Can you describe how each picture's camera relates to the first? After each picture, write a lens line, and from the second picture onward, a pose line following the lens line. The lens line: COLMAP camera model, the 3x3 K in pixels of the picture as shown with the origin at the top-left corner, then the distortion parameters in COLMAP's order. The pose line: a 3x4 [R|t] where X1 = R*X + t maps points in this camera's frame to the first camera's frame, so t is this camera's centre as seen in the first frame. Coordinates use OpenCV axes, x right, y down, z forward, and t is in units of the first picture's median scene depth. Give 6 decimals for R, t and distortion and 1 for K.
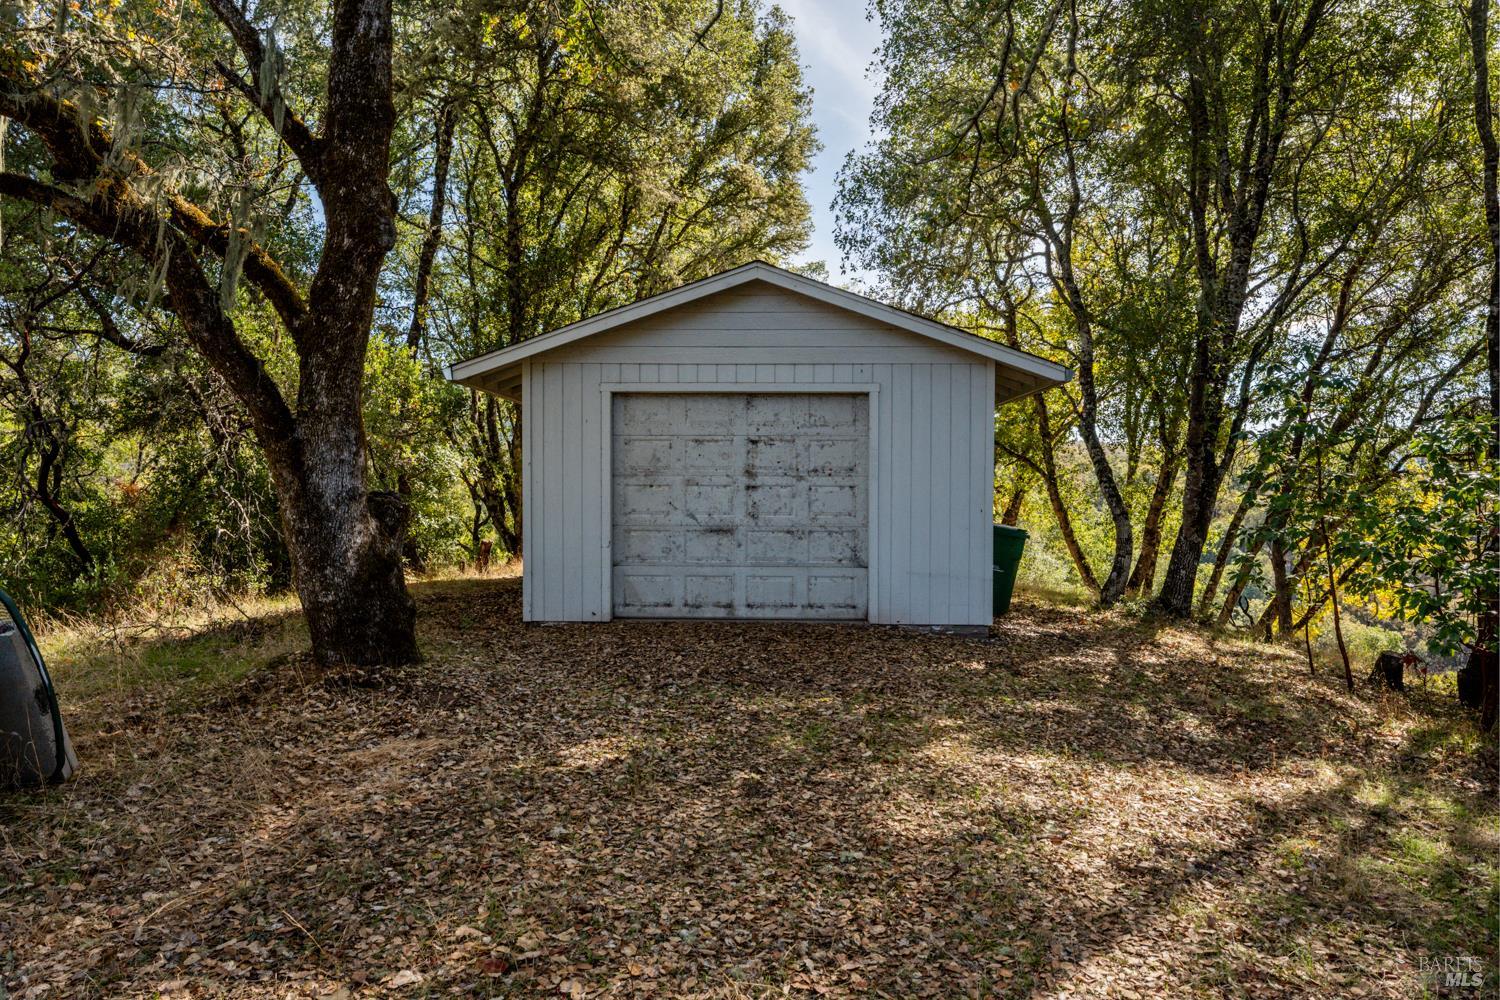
lens RADIAL K [[953.1, 0, 750.0], [0, 953.1, 500.0], [0, 0, 1]] dist [-0.000776, -0.000161]
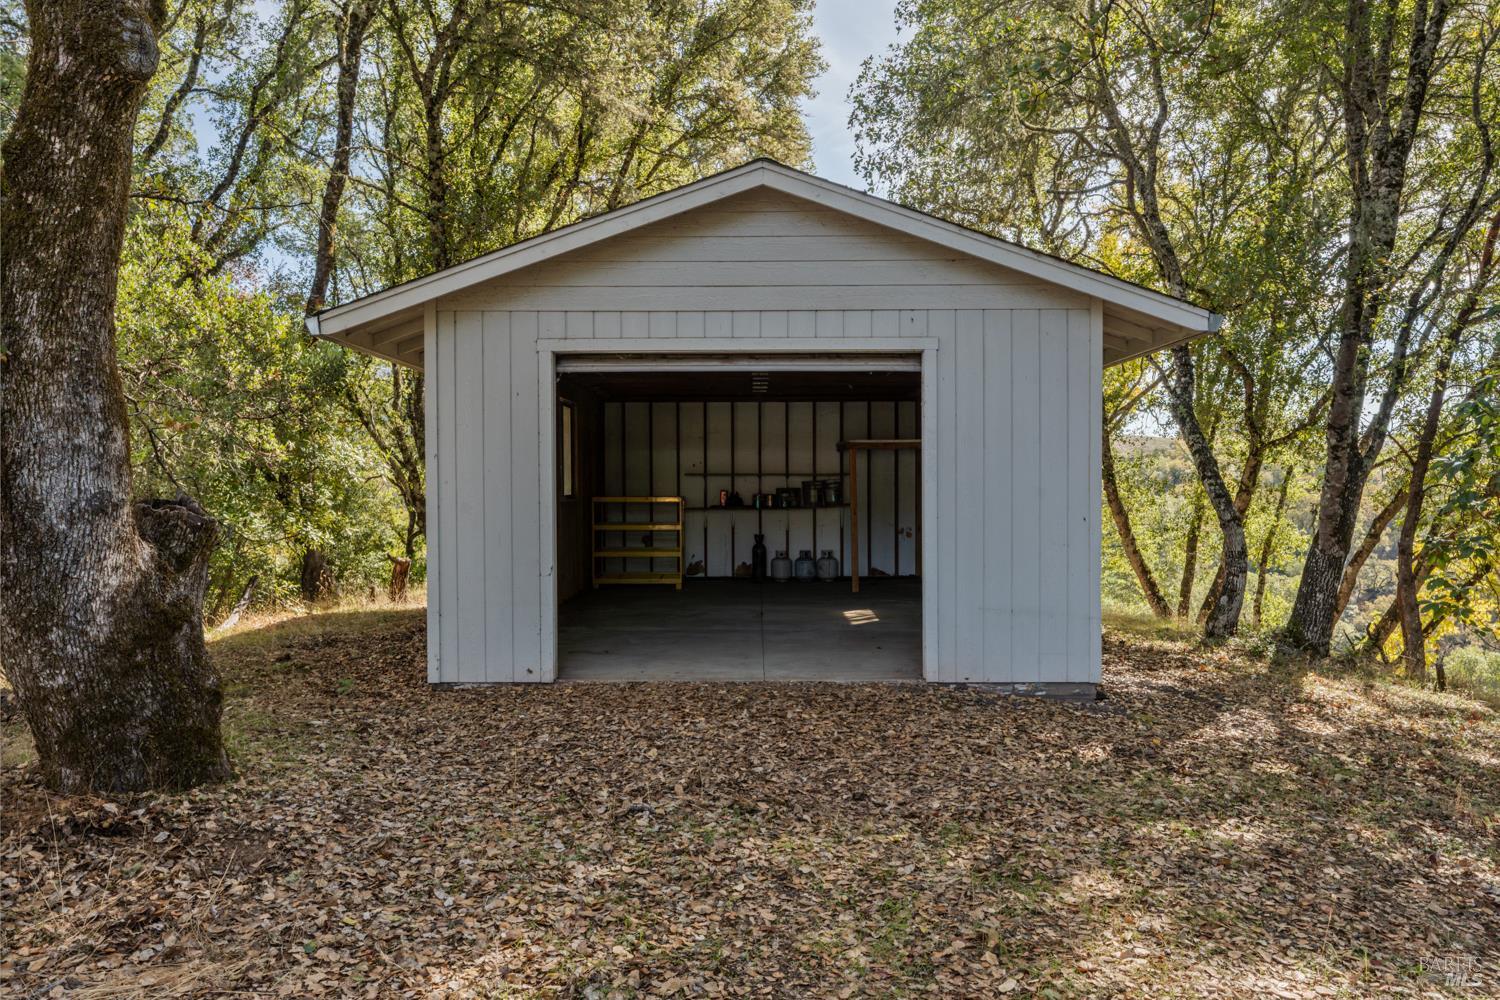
lens RADIAL K [[1073.9, 0, 750.0], [0, 1073.9, 500.0], [0, 0, 1]] dist [0.002073, 0.000760]
pose [[0.999834, -0.006809, 0.016877, -0.009980], [0.006845, 0.999974, -0.002066, -0.001810], [-0.016863, 0.002181, 0.999855, 0.134750]]
